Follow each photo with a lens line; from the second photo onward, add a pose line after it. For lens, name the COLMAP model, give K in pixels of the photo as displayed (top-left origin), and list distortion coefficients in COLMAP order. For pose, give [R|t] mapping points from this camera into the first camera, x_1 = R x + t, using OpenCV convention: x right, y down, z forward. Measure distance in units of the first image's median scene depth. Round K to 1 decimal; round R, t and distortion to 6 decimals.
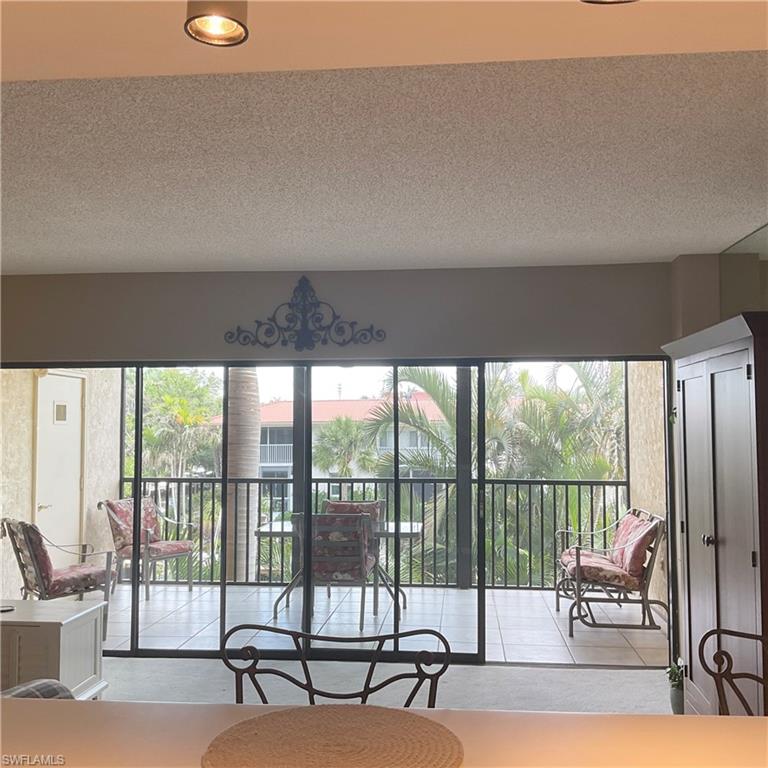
lens RADIAL K [[844.8, 0, 385.6], [0, 844.8, 382.9], [0, 0, 1]] dist [0.137868, -0.308418]
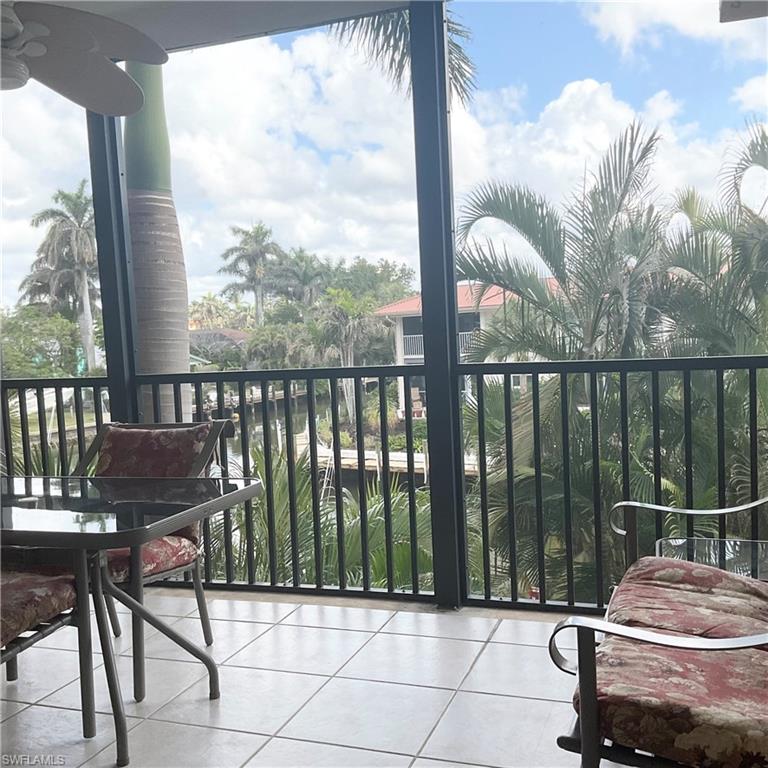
lens RADIAL K [[844.8, 0, 385.6], [0, 844.8, 382.9], [0, 0, 1]] dist [0.137868, -0.308418]
pose [[0.968246, -0.028925, -0.248319, 0.214953], [0.060361, 0.990946, 0.119931, 0.084118], [0.242602, -0.131111, 0.961225, 0.702972]]
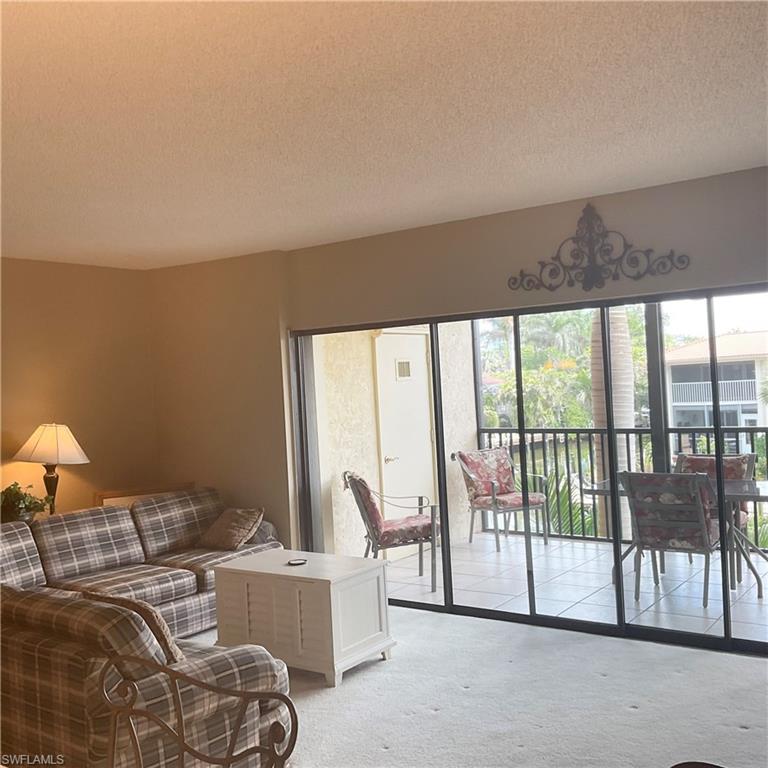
lens RADIAL K [[844.8, 0, 385.6], [0, 844.8, 382.9], [0, 0, 1]] dist [0.137868, -0.308418]
pose [[0.864317, -0.041303, -0.501249, 0.151266], [0.076906, 0.995756, 0.050560, -0.003331], [0.497033, -0.082249, 0.863825, 0.124864]]
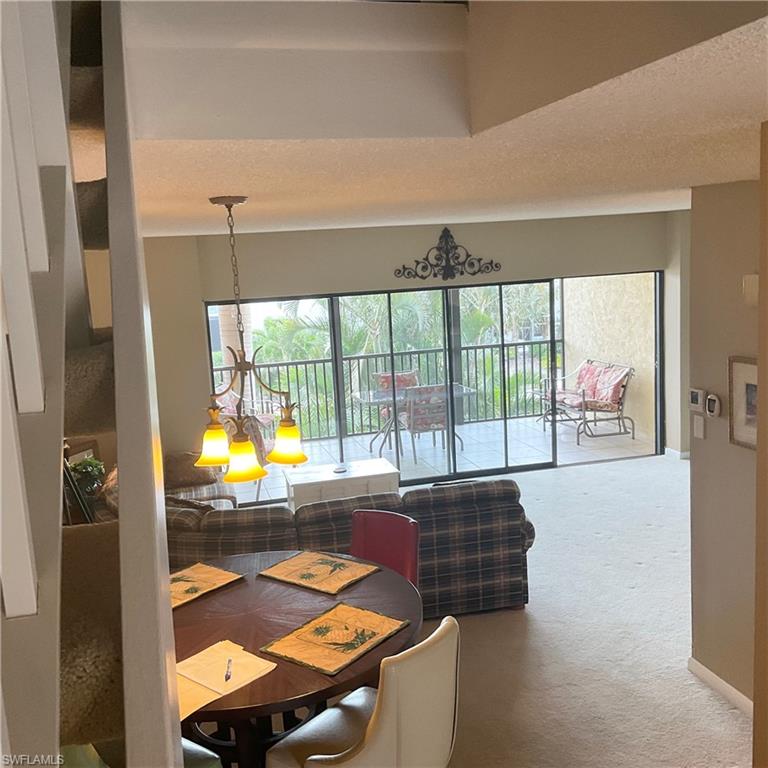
lens RADIAL K [[844.8, 0, 385.6], [0, 844.8, 382.9], [0, 0, 1]] dist [0.137868, -0.308418]
pose [[0.937555, -0.101575, 0.332676, -0.686855], [0.034811, 0.979011, 0.200814, -0.157889], [-0.346091, -0.176693, 0.921412, -0.335687]]
